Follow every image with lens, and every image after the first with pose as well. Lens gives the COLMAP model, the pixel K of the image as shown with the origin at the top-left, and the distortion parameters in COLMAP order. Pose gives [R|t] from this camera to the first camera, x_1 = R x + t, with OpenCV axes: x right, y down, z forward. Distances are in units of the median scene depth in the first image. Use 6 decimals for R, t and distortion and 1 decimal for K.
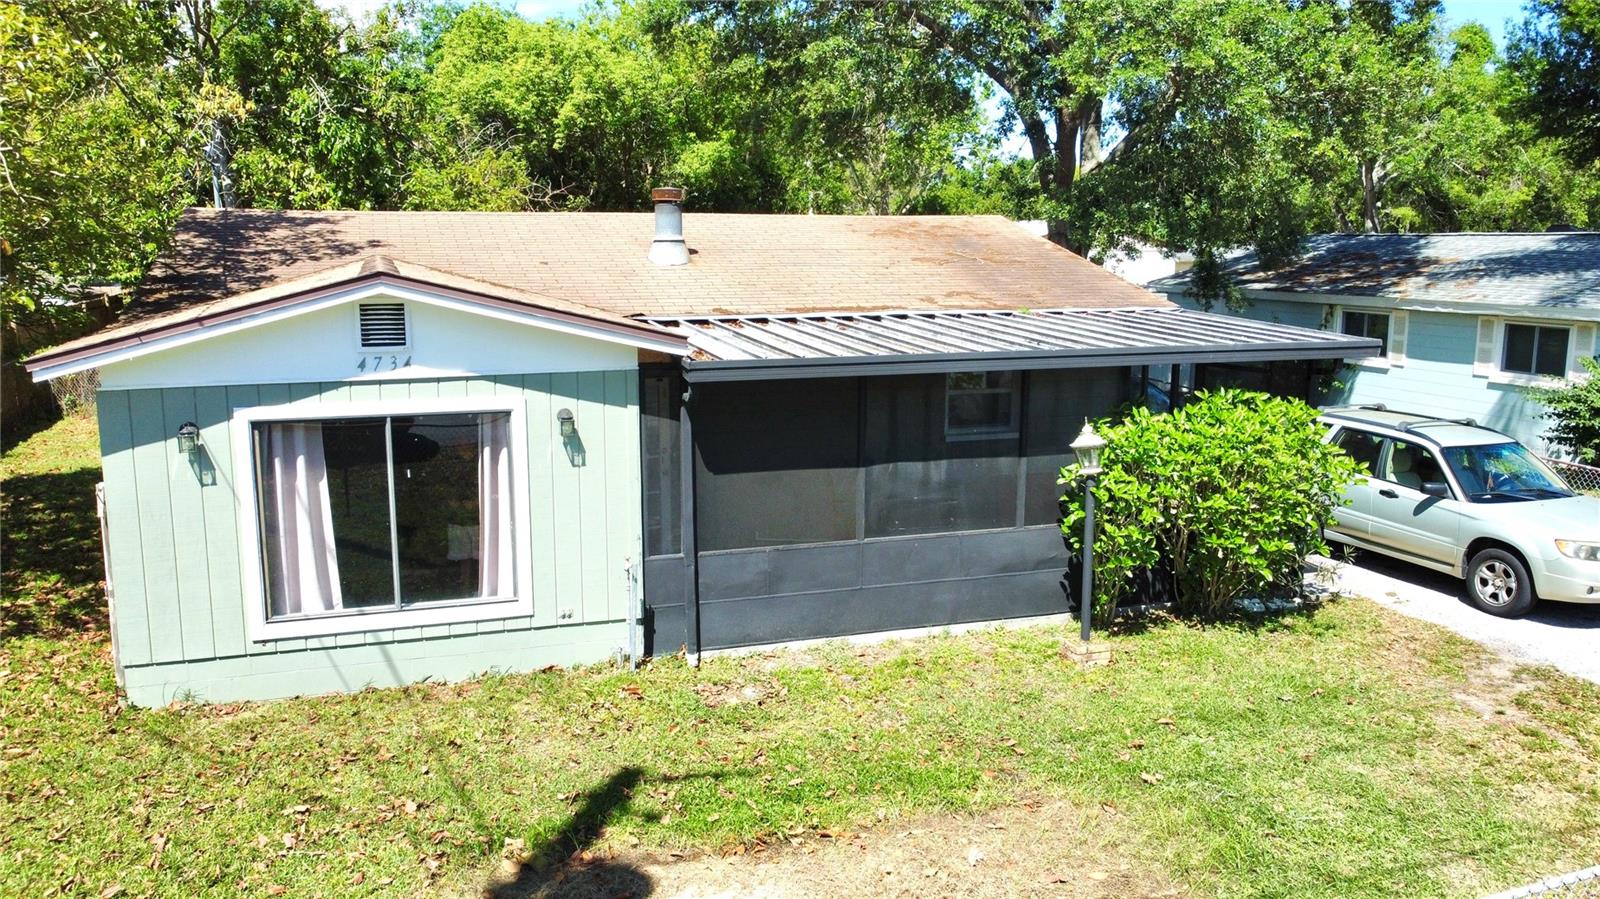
lens RADIAL K [[1233.1, 0, 731.2], [0, 1233.1, 448.5], [0, 0, 1]] dist [0.005410, -0.004580]
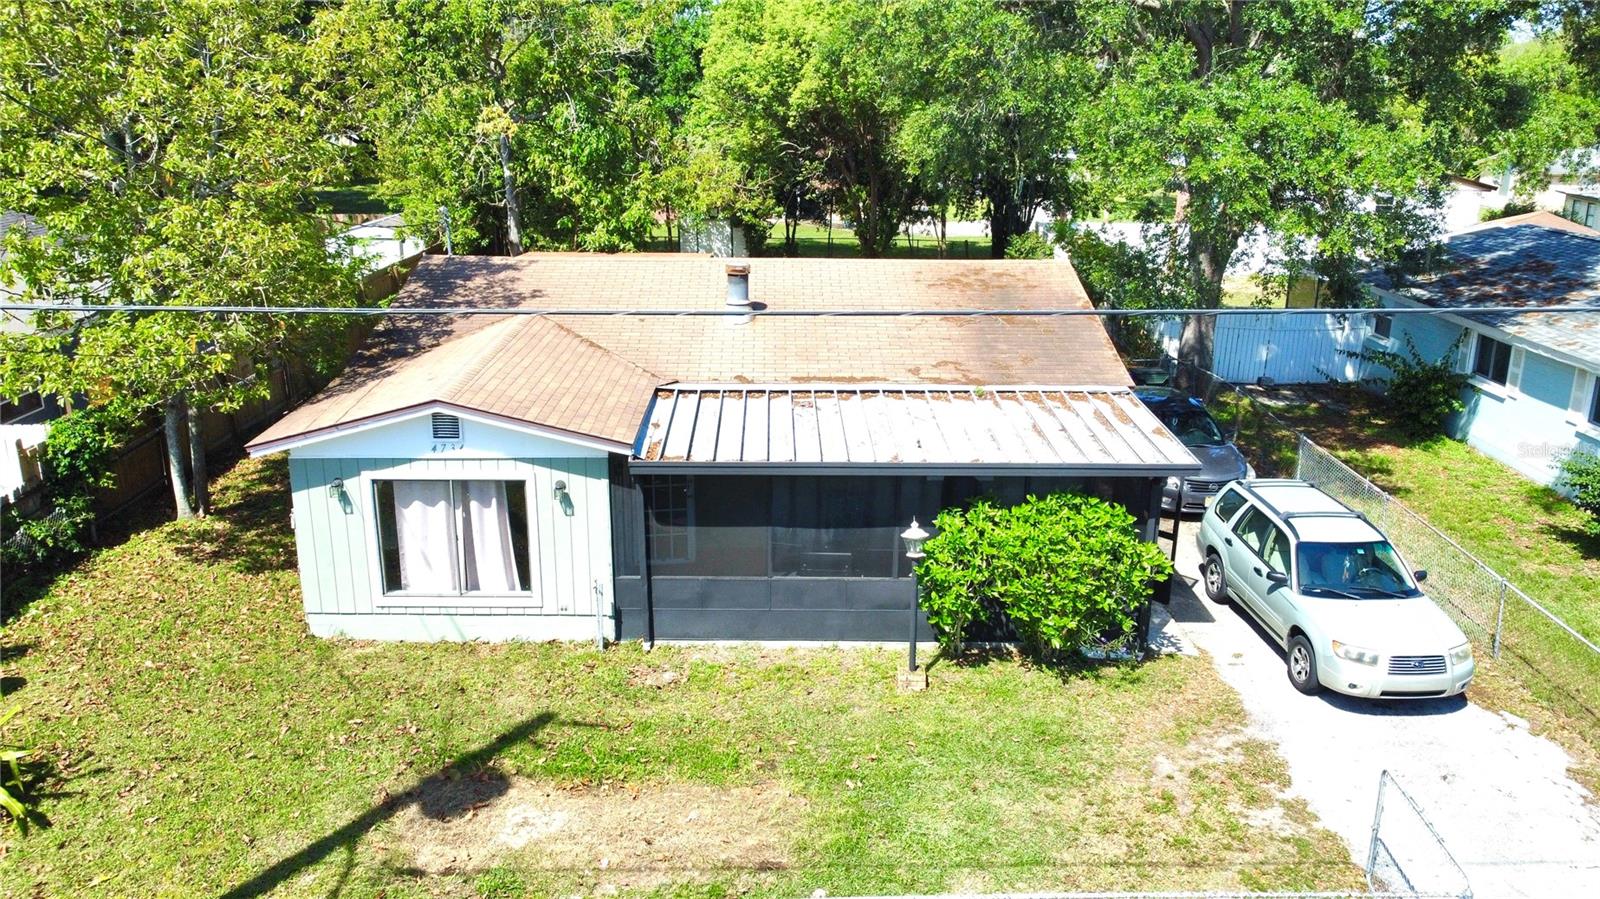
lens RADIAL K [[1233.1, 0, 731.2], [0, 1233.1, 448.5], [0, 0, 1]] dist [0.005410, -0.004580]
pose [[0.944513, 0.089802, -0.315961, 0.520306], [-0.046138, 0.988637, 0.143069, -0.285829], [0.325219, -0.120553, 0.937923, -0.343477]]
